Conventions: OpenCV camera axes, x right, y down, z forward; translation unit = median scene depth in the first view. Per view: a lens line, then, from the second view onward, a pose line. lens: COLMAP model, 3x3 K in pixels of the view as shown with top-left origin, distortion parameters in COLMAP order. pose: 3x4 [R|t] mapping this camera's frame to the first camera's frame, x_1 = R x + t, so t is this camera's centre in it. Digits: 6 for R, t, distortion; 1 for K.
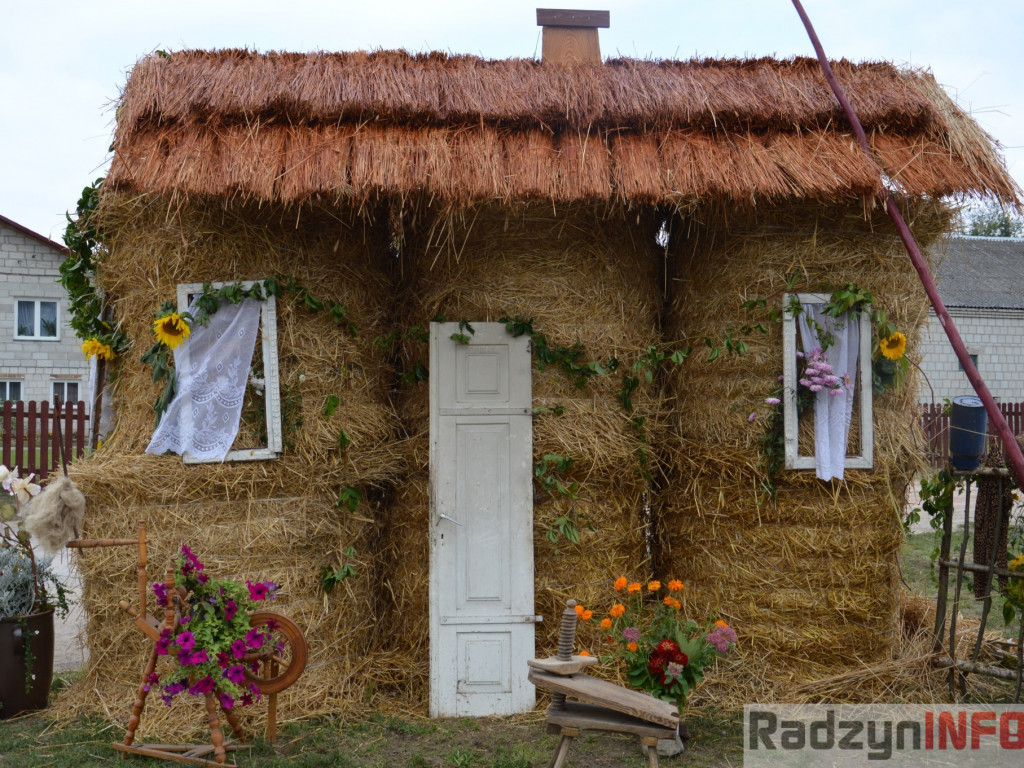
lens RADIAL K [[1286.7, 0, 512.0], [0, 1286.7, 384.0], [0, 0, 1]] dist [-0.012593, 0.268815]
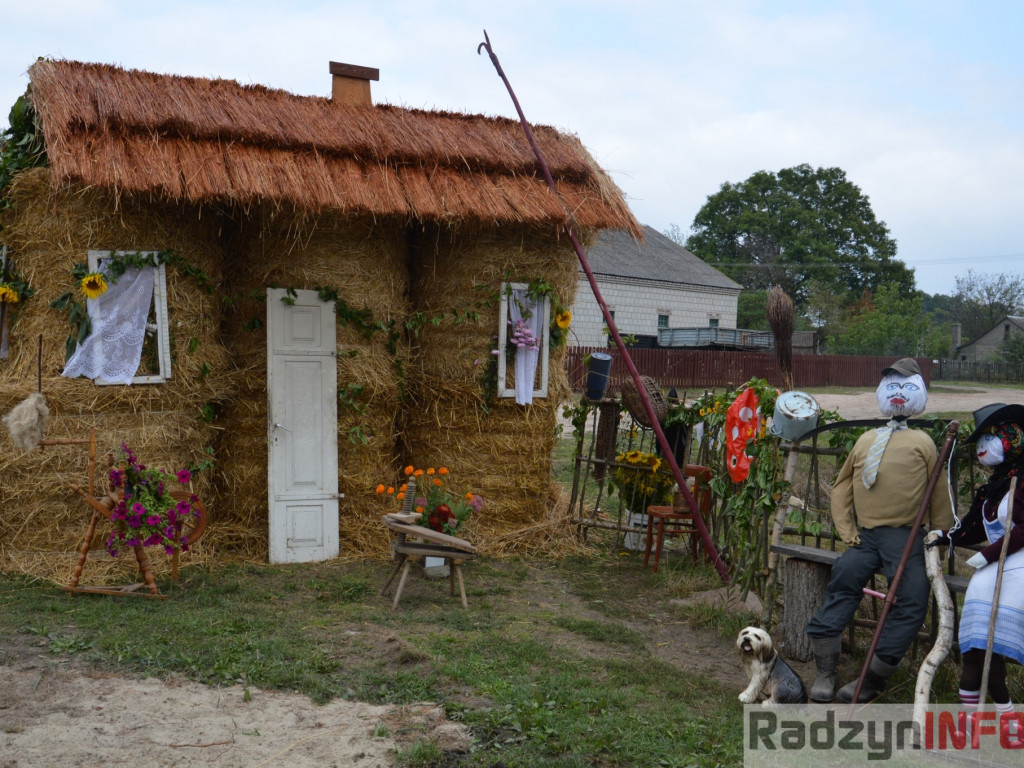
lens RADIAL K [[1286.7, 0, 512.0], [0, 1286.7, 384.0], [0, 0, 1]] dist [-0.012593, 0.268815]
pose [[0.909437, 0.022501, 0.415232, -0.404870], [-0.047555, 0.997612, 0.050095, -0.026676], [-0.413113, -0.065305, 0.908335, -0.393946]]
